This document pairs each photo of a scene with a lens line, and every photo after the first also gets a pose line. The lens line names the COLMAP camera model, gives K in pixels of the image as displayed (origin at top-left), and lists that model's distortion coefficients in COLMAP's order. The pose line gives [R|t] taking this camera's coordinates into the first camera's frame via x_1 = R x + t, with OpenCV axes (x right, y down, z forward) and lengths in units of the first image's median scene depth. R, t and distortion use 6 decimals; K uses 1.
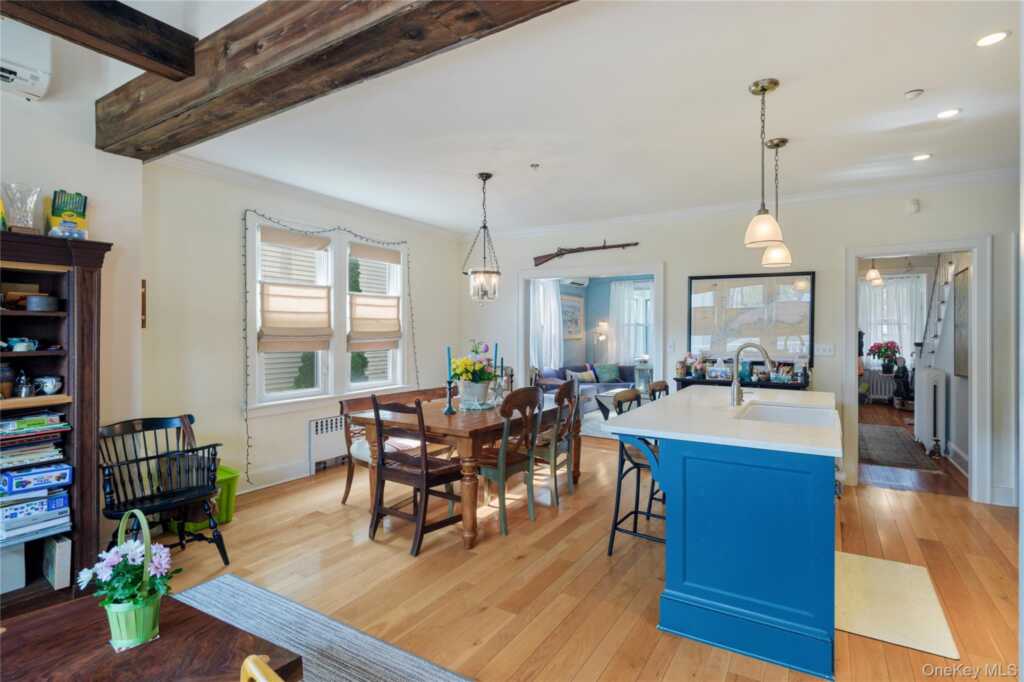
lens RADIAL K [[509.3, 0, 509.0], [0, 509.3, 337.5], [0, 0, 1]] dist [0.001776, 0.001473]
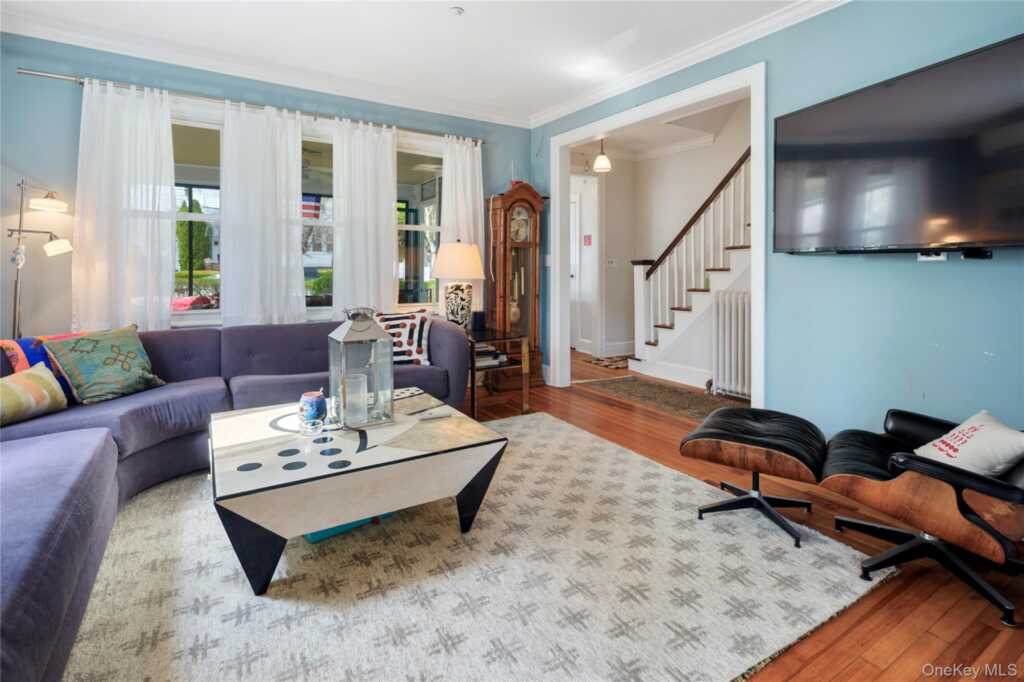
lens RADIAL K [[509.3, 0, 511.6], [0, 509.3, 267.1], [0, 0, 1]] dist [0.001776, 0.001473]
pose [[0.426550, 0.003755, 0.904456, 0.053744], [0.011514, 0.999888, -0.009581, 0.041029], [-0.904391, 0.014501, 0.426459, 1.395629]]
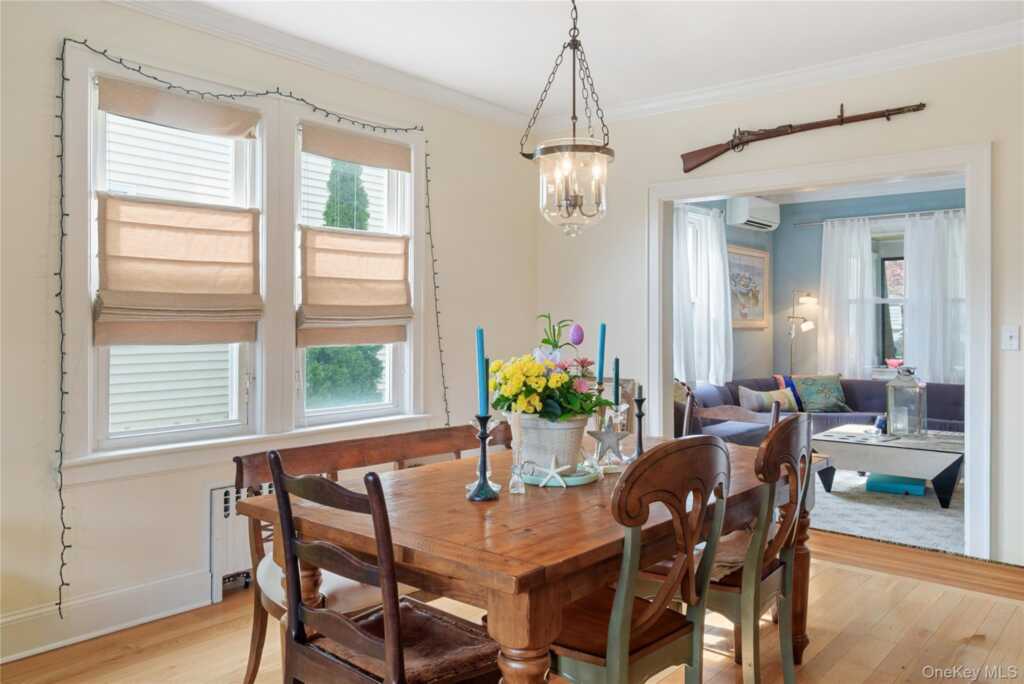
lens RADIAL K [[779.8, 0, 510.9], [0, 779.8, 317.6], [0, 0, 1]] dist [0.013692, 0.003258]
pose [[0.989391, -0.002110, -0.145261, -0.006383], [-0.000809, 0.999799, -0.020034, 0.018708], [0.145274, 0.019939, 0.989191, 0.343638]]
